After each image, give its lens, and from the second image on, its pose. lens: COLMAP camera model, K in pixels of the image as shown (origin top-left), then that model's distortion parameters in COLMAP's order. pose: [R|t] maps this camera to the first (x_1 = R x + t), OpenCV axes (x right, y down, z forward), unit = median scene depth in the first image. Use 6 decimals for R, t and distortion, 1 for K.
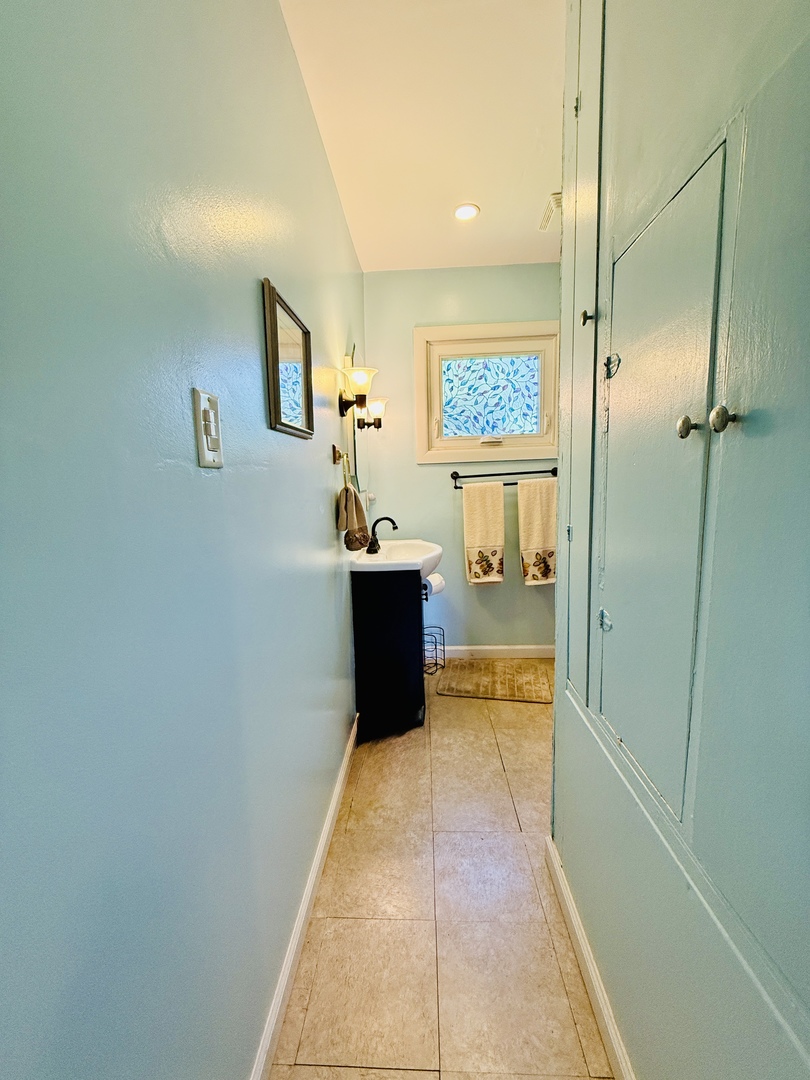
lens RADIAL K [[427.3, 0, 404.3], [0, 427.3, 536.9], [0, 0, 1]] dist [-0.001105, -0.000231]
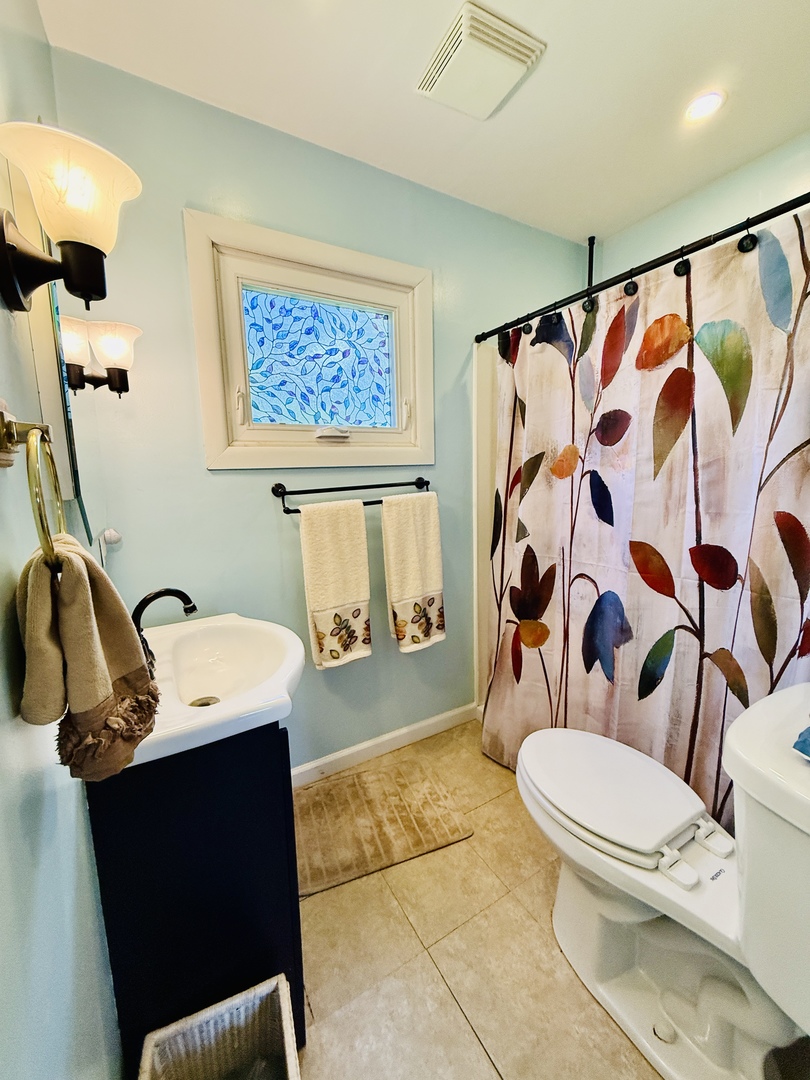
lens RADIAL K [[427.3, 0, 404.3], [0, 427.3, 536.9], [0, 0, 1]] dist [-0.001105, -0.000231]
pose [[0.838147, -0.070856, 0.540822, -0.061625], [0.080168, 0.996761, 0.006350, -0.071918], [-0.539521, 0.038034, 0.841113, 0.429681]]
